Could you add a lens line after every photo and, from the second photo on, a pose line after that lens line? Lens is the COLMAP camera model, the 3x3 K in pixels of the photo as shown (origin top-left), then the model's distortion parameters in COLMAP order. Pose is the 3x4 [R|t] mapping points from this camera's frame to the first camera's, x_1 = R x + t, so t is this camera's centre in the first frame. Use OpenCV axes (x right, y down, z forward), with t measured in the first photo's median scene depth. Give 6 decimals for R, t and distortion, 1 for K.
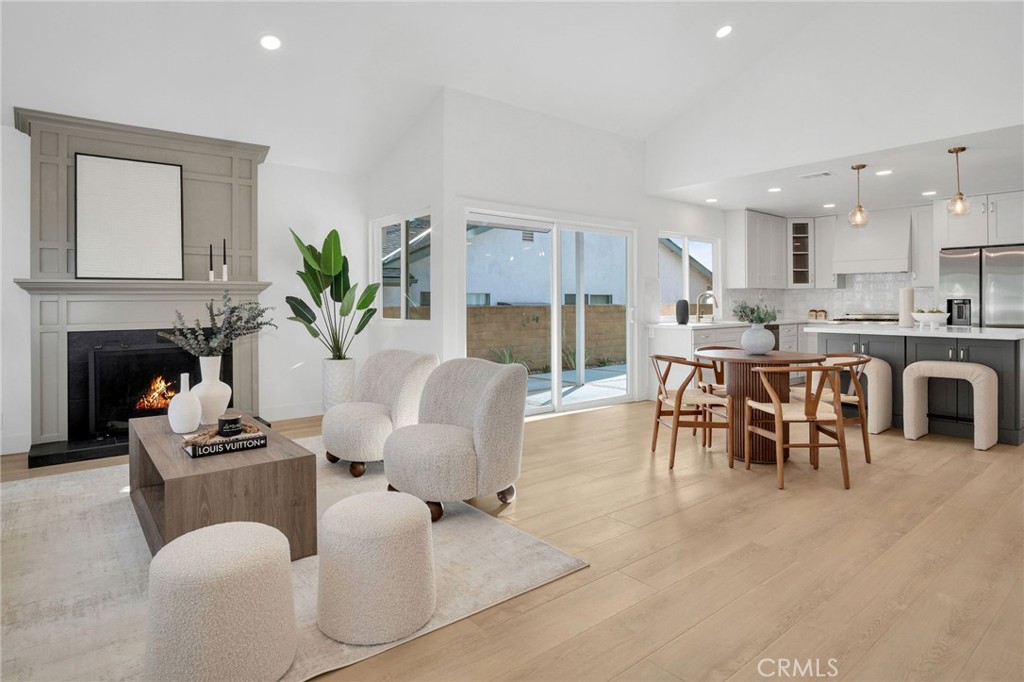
lens RADIAL K [[561.0, 0, 515.6], [0, 561.0, 308.5], [0, 0, 1]] dist [-0.024847, 0.000642]
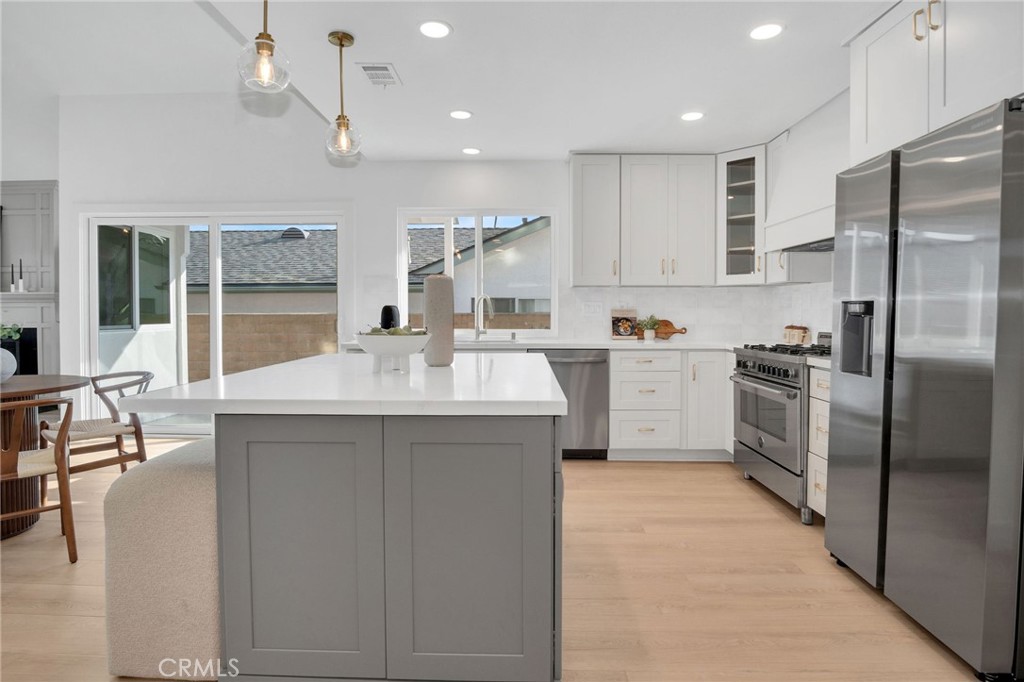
lens RADIAL K [[561.0, 0, 515.6], [0, 561.0, 308.5], [0, 0, 1]] dist [-0.024847, 0.000642]
pose [[0.758428, 0.001355, -0.651755, 1.316801], [-0.009170, 0.999921, -0.008592, -0.012905], [0.651692, 0.012493, 0.758381, 0.895109]]
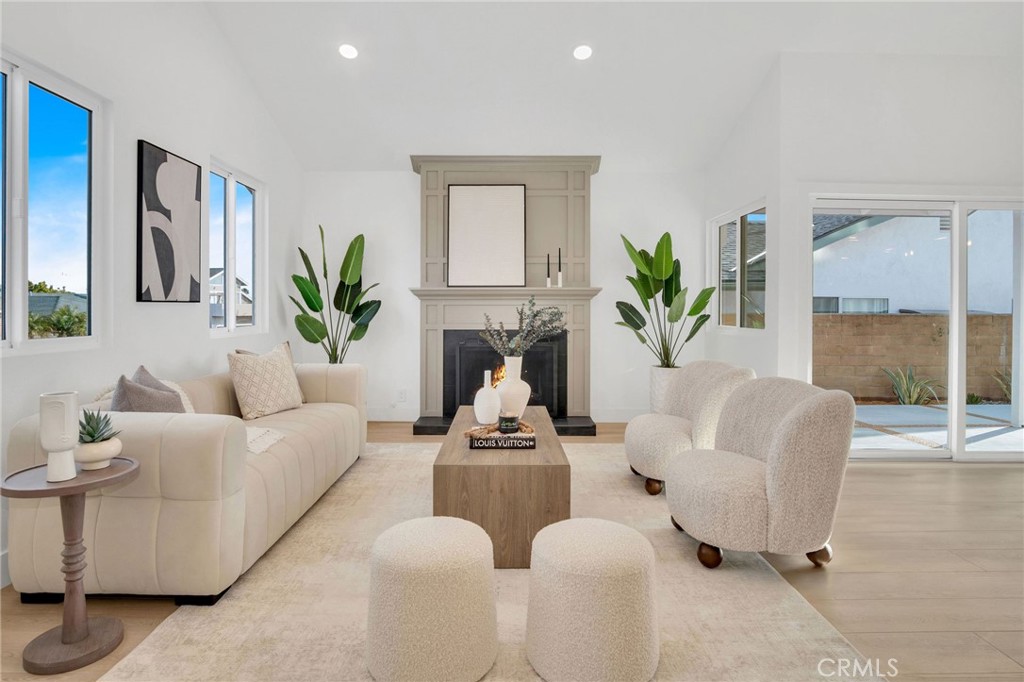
lens RADIAL K [[560.4, 0, 510.4], [0, 560.4, 318.1], [0, 0, 1]] dist [-0.027476, 0.001013]
pose [[0.779085, 0.018589, -0.626643, 0.096046], [-0.014042, 0.999827, 0.012201, -0.001550], [0.626761, -0.000707, 0.779211, 0.109380]]
